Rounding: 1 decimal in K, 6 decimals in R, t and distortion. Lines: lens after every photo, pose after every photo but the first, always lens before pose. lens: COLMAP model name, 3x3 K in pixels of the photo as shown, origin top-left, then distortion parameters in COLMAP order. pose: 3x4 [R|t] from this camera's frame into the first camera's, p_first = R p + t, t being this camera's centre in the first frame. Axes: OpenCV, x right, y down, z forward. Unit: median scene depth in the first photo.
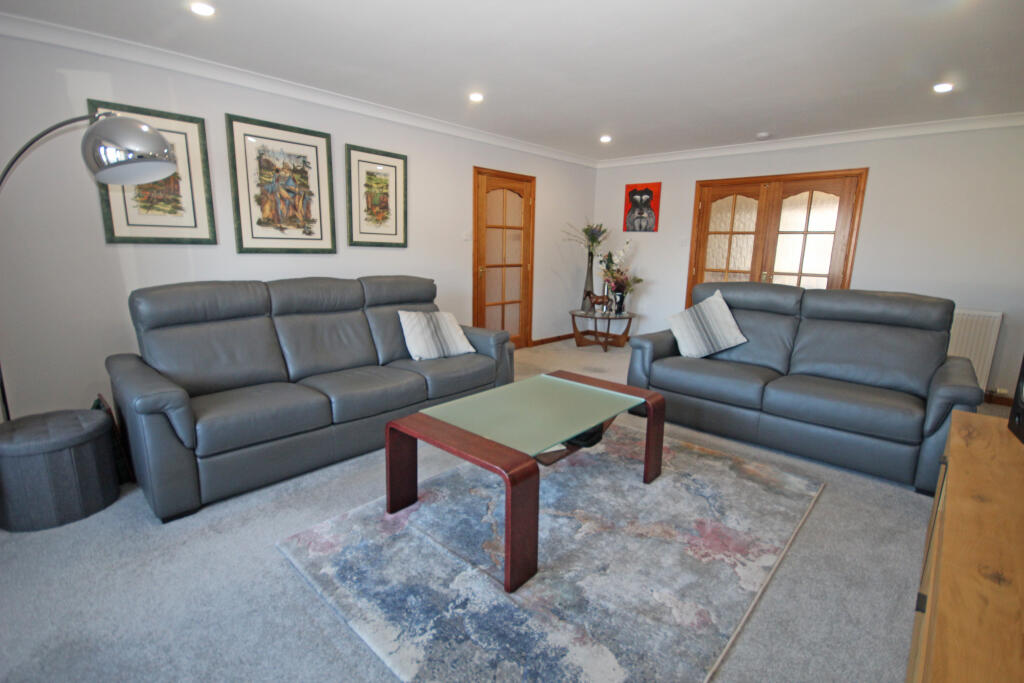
lens RADIAL K [[471.6, 0, 521.9], [0, 471.6, 343.5], [0, 0, 1]] dist [0.002779, -0.004110]
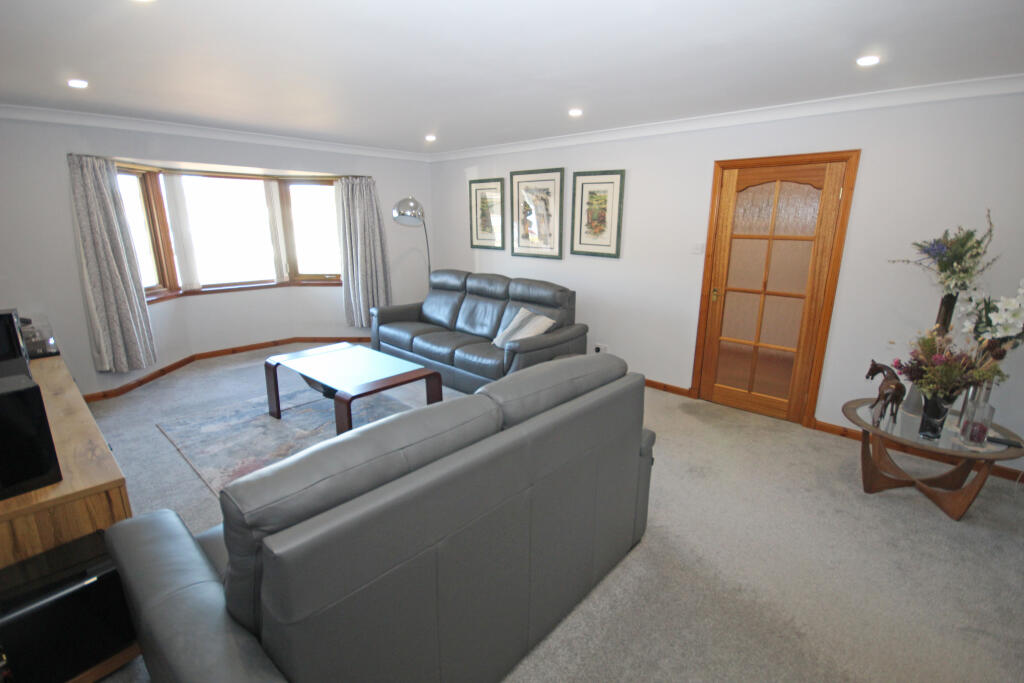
lens RADIAL K [[471.6, 0, 507.5], [0, 471.6, 333.6], [0, 0, 1]] dist [0.002779, -0.004110]
pose [[-0.008489, 0.215271, -0.976517, 0.934869], [-0.211384, 0.954098, 0.212166, -0.249508], [0.977366, 0.208221, 0.037406, 0.884566]]
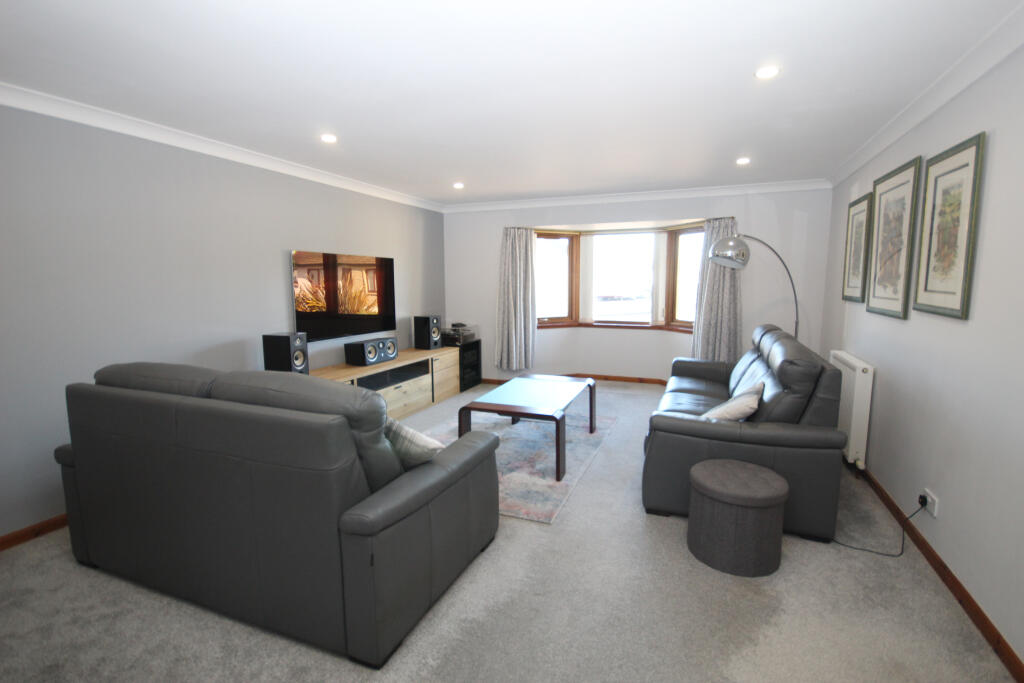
lens RADIAL K [[471.6, 0, 519.9], [0, 471.6, 342.3], [0, 0, 1]] dist [0.002779, -0.004110]
pose [[-0.935364, 0.026298, -0.352709, 0.419644], [-0.090513, 0.946226, 0.310588, -0.339277], [0.341910, 0.322437, -0.882684, 1.497267]]
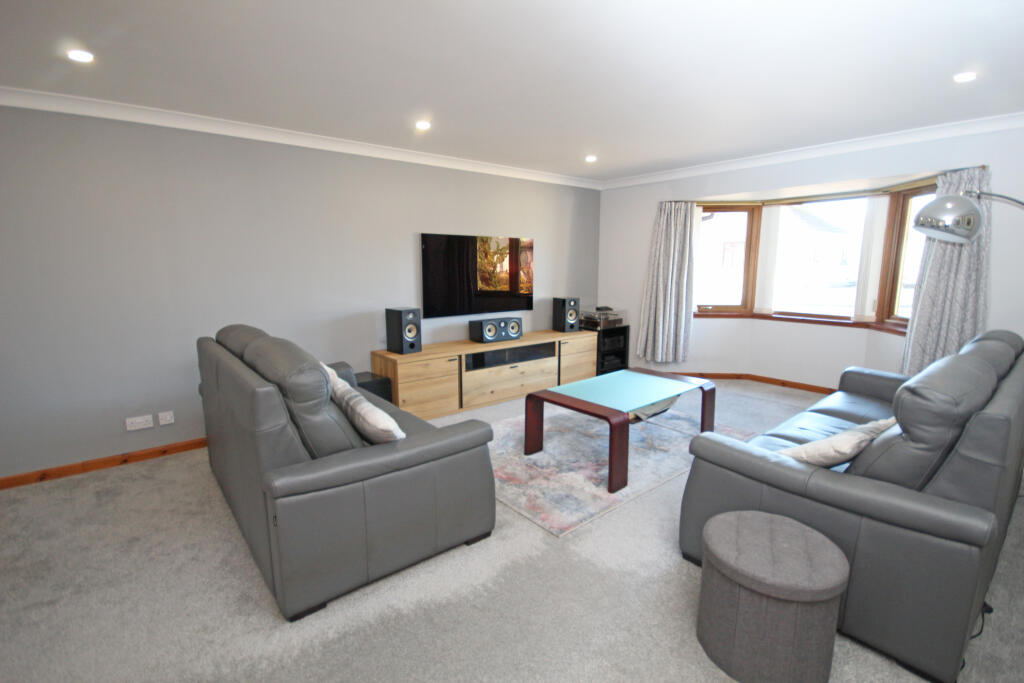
lens RADIAL K [[471.6, 0, 516.3], [0, 471.6, 338.6], [0, 0, 1]] dist [0.002779, -0.004110]
pose [[-0.990331, -0.042490, 0.132057, 0.117637], [0.007925, 0.933053, 0.359652, -0.336031], [-0.138497, 0.357221, -0.923694, 1.466382]]
